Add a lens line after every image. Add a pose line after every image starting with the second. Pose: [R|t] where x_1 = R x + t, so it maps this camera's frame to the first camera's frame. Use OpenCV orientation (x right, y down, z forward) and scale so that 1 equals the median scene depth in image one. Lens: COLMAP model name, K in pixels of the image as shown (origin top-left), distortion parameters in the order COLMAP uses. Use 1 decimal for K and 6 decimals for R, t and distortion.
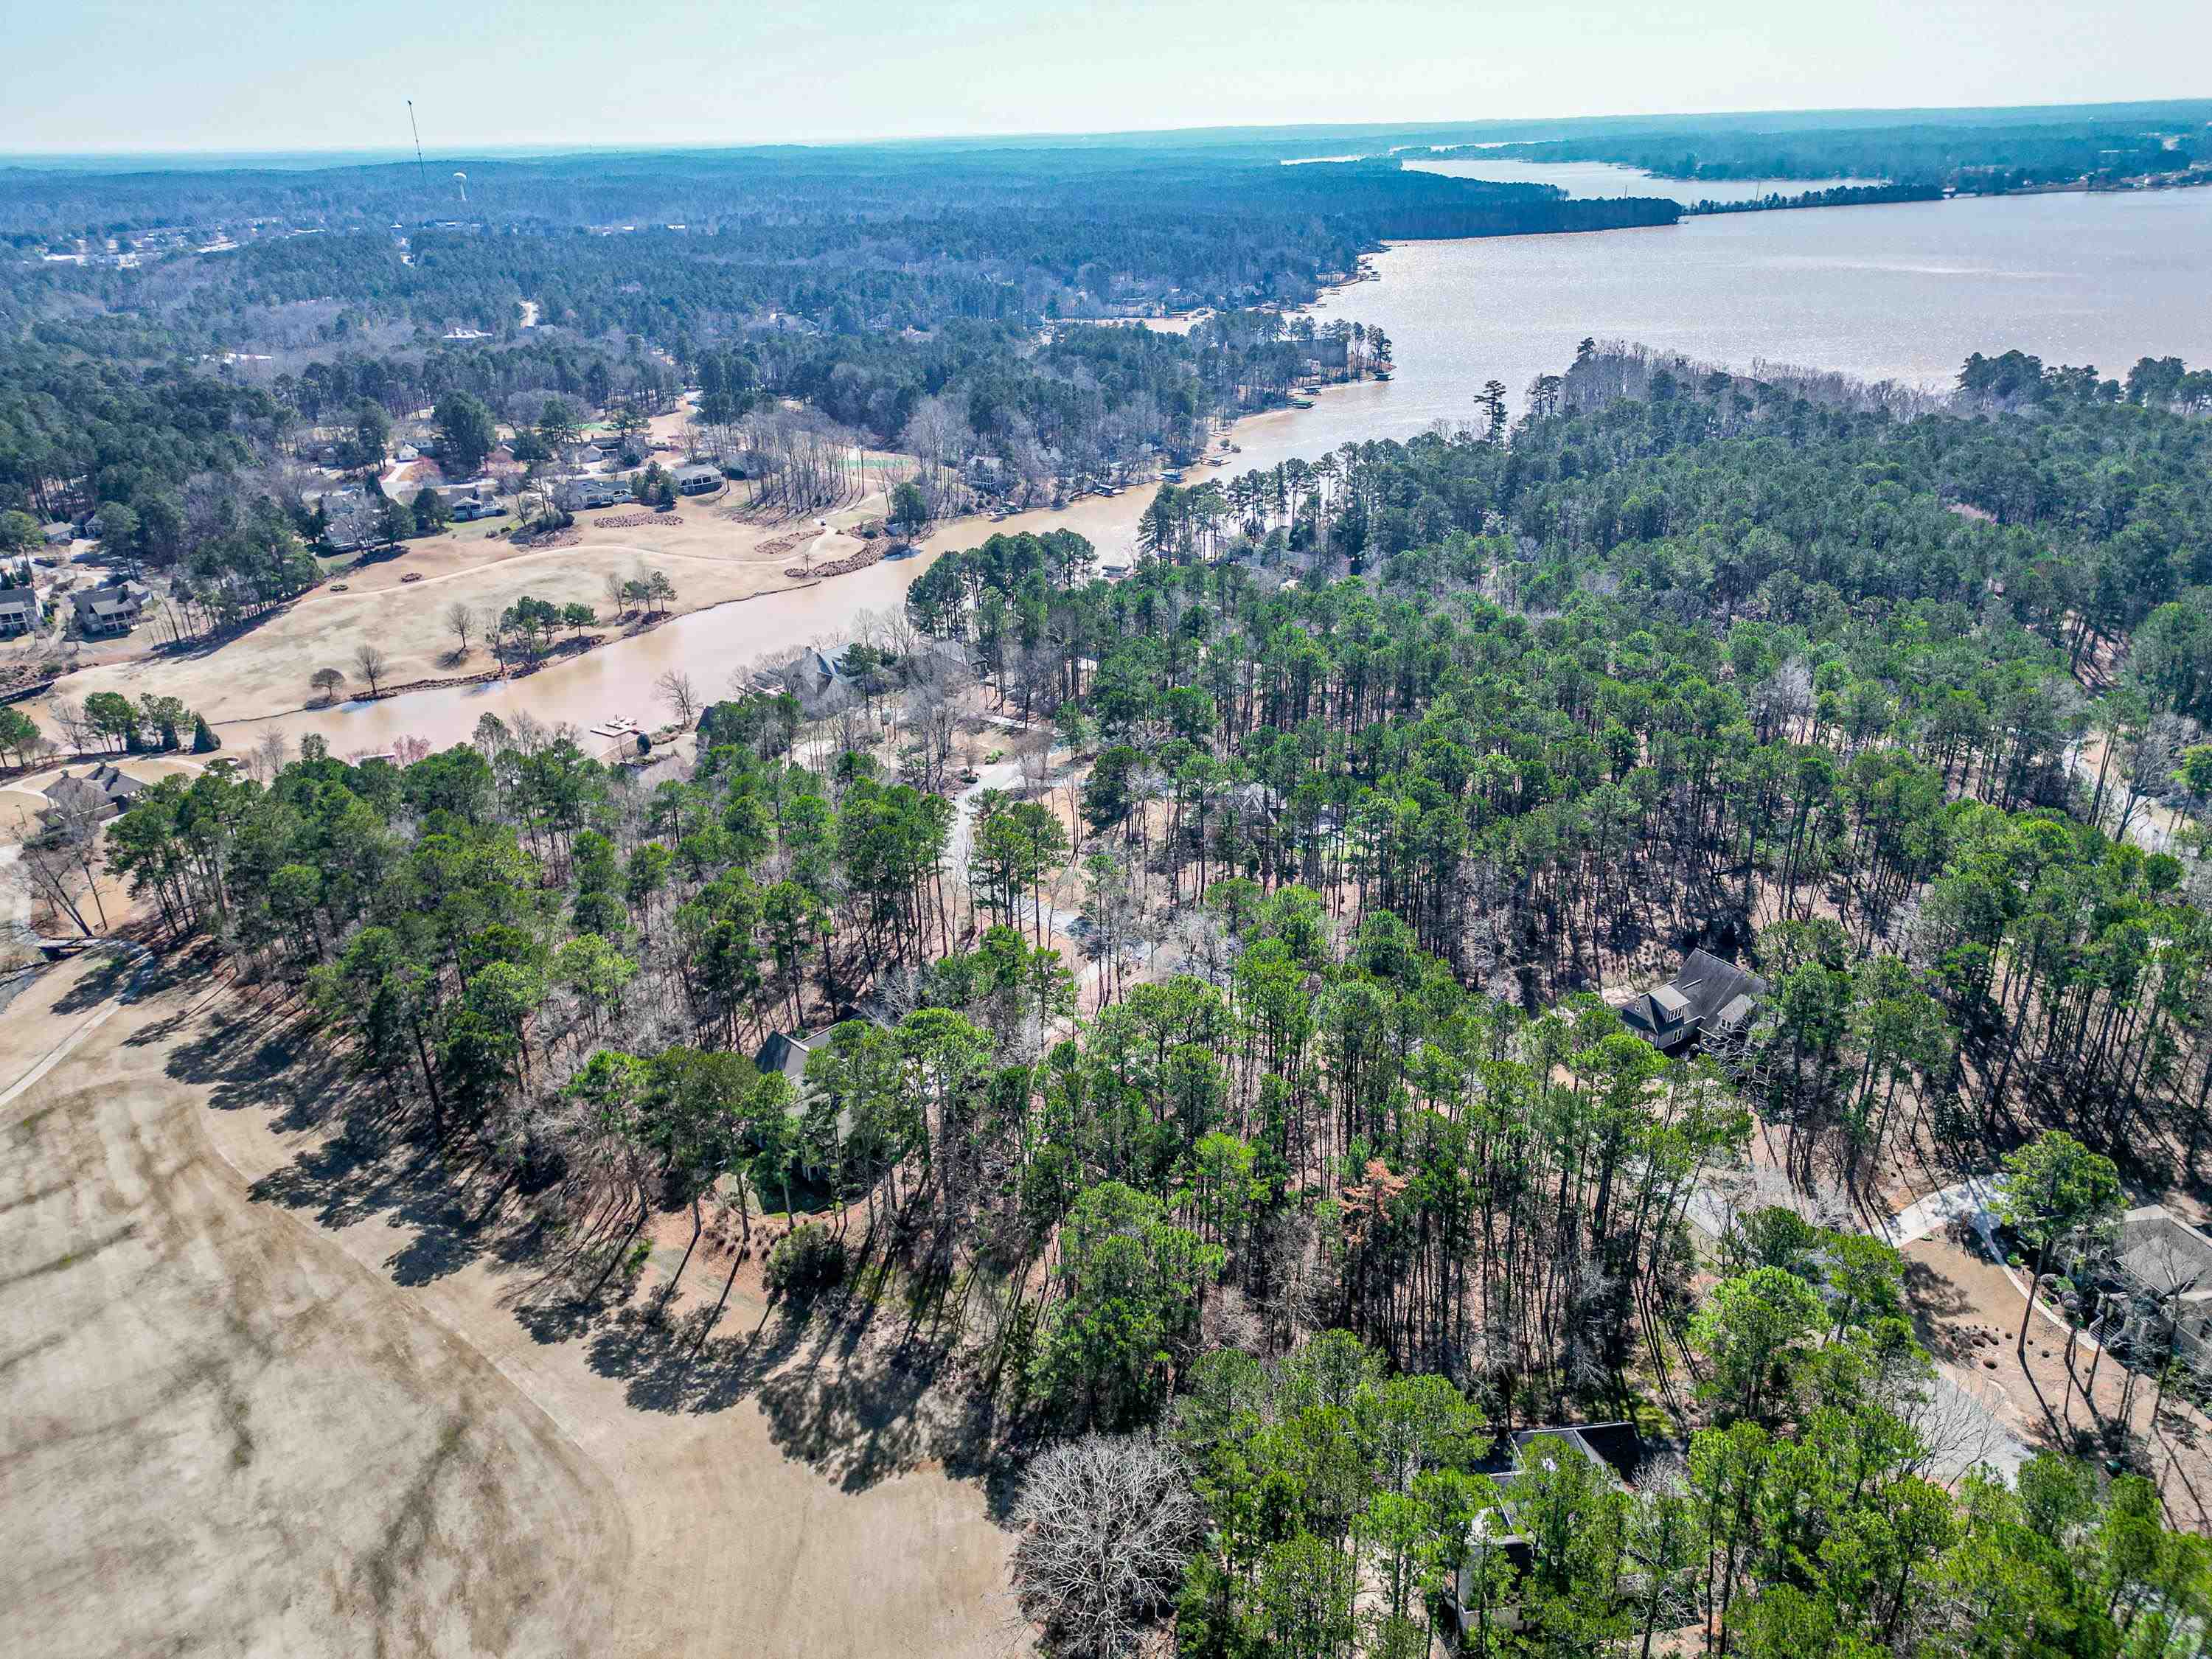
lens RADIAL K [[1541.5, 0, 1097.7], [0, 1541.5, 826.6], [0, 0, 1]] dist [0.074012, -0.062006]
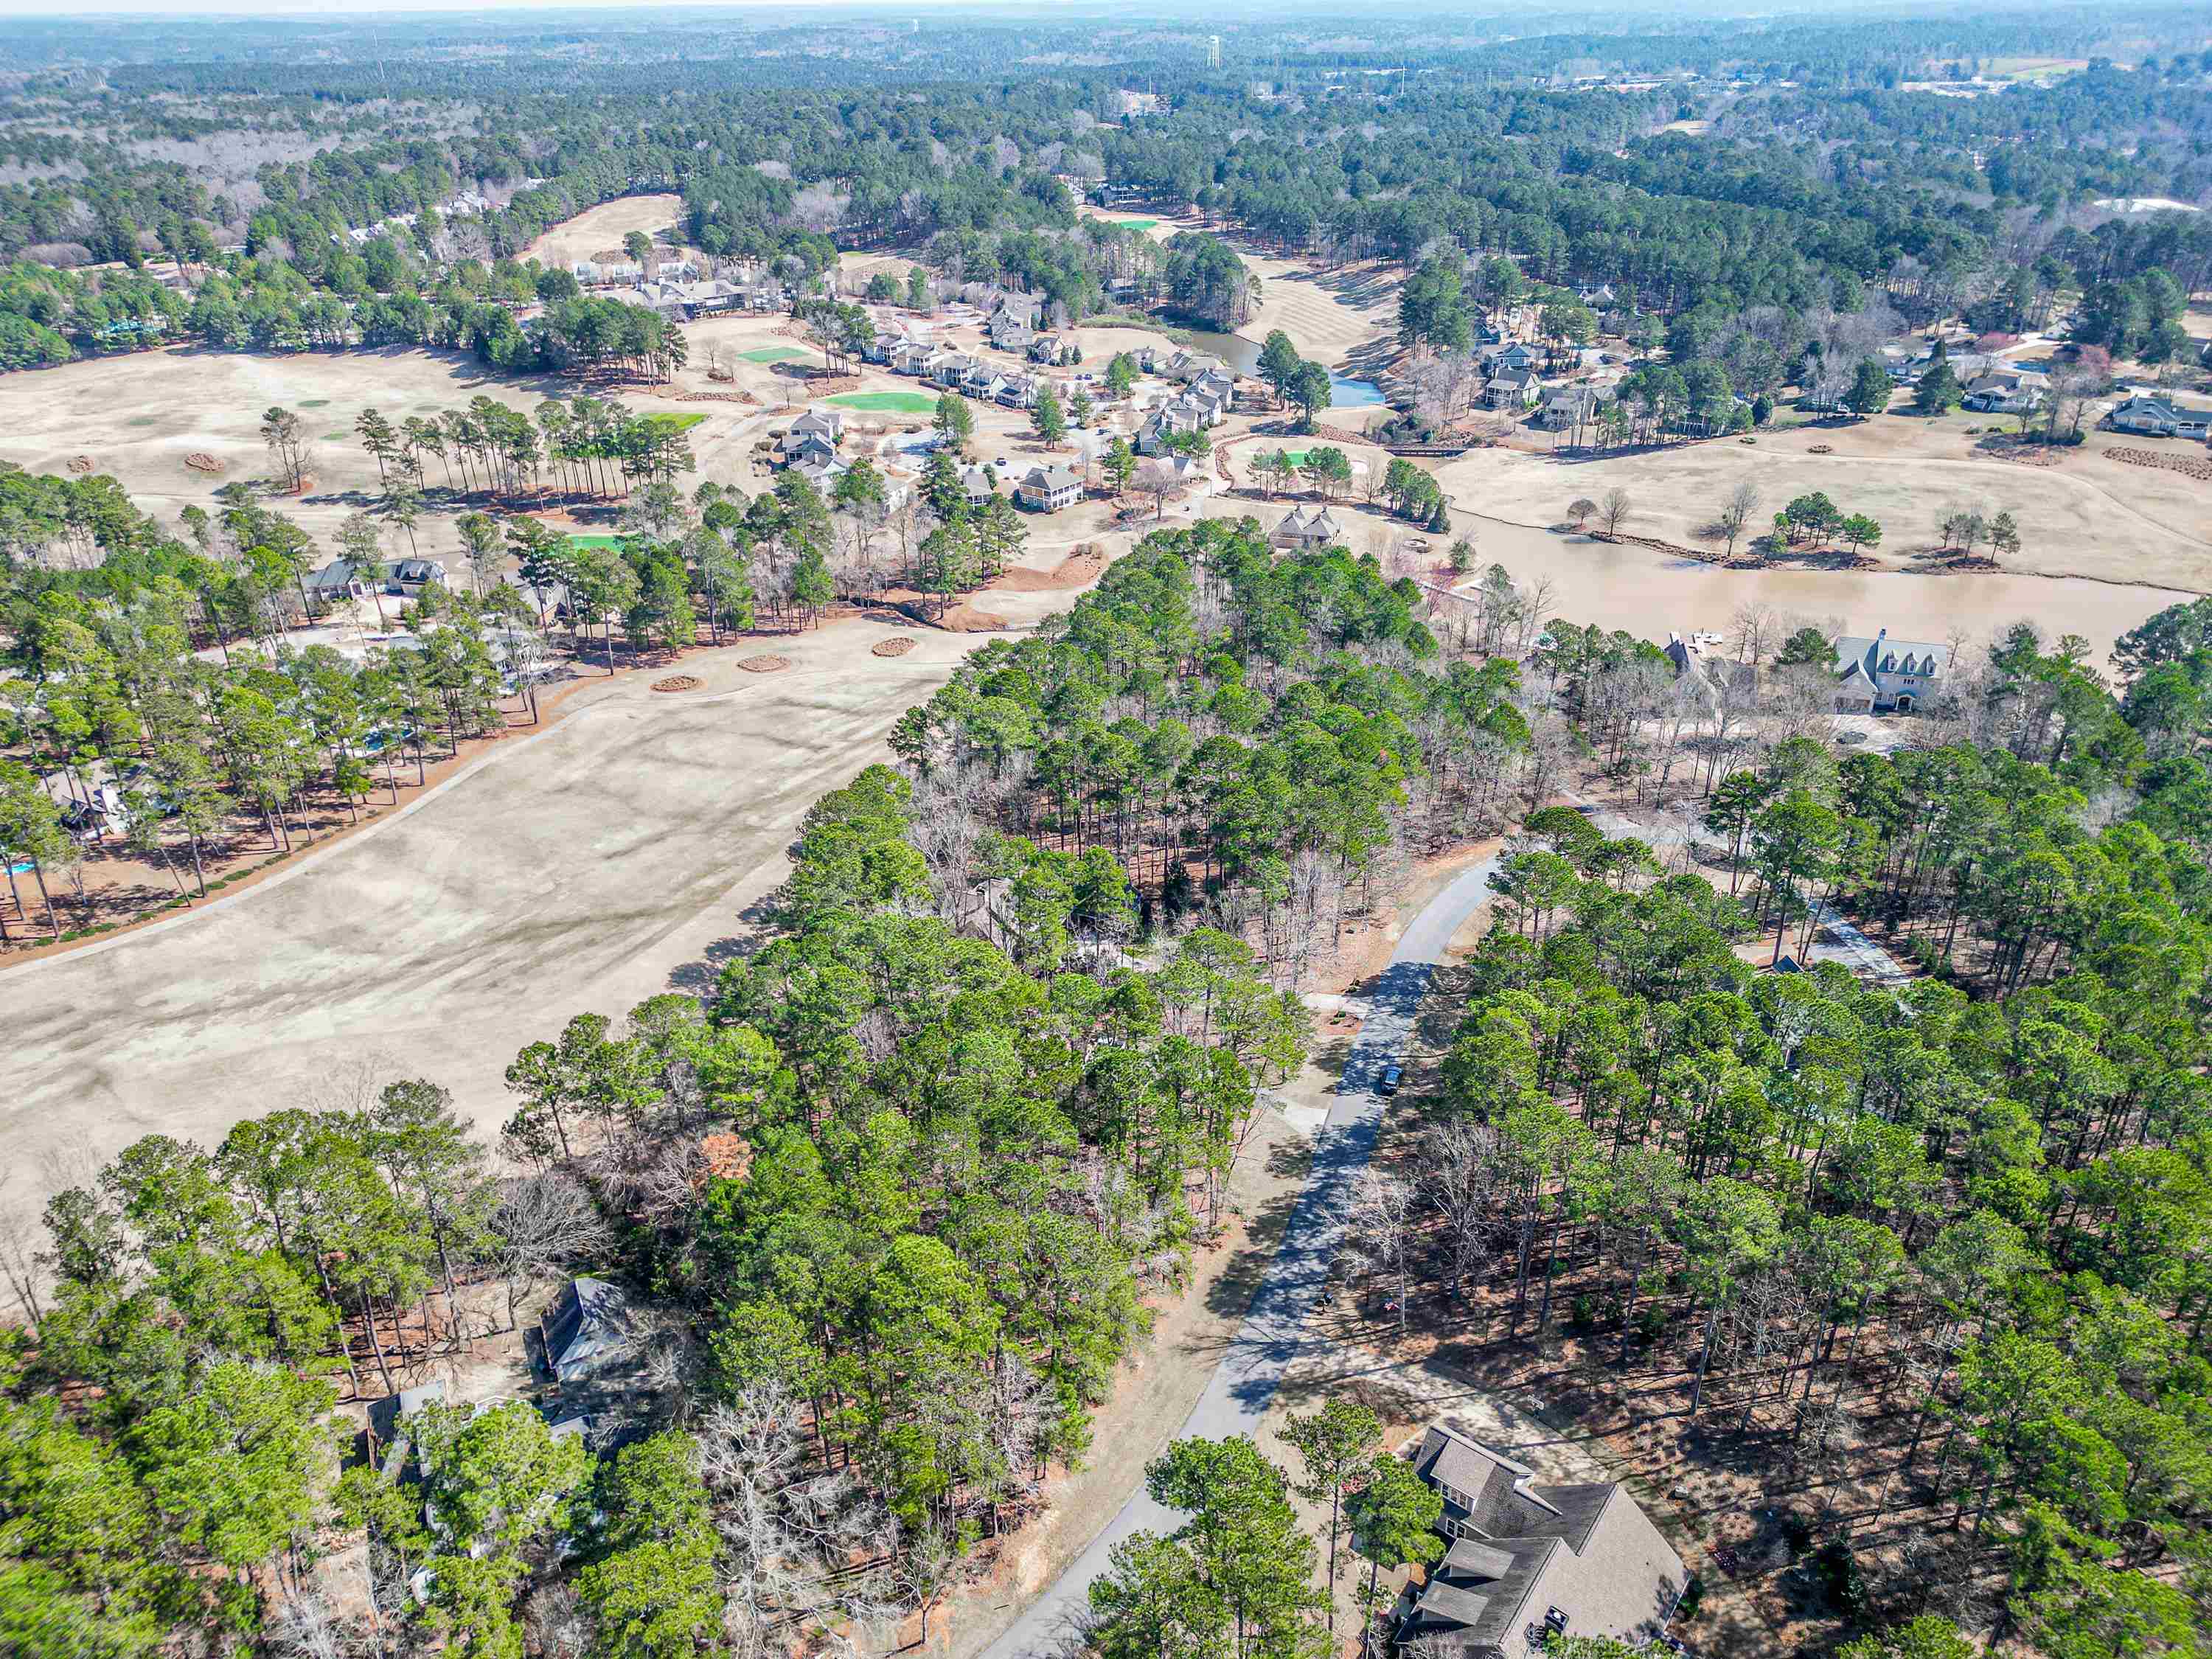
lens RADIAL K [[1541.5, 0, 1097.7], [0, 1541.5, 826.6], [0, 0, 1]] dist [0.074012, -0.062006]
pose [[0.329384, 0.456672, -0.826412, 0.339110], [-0.373145, 0.866965, 0.330356, -0.123615], [0.867334, 0.199557, 0.455970, 0.257768]]
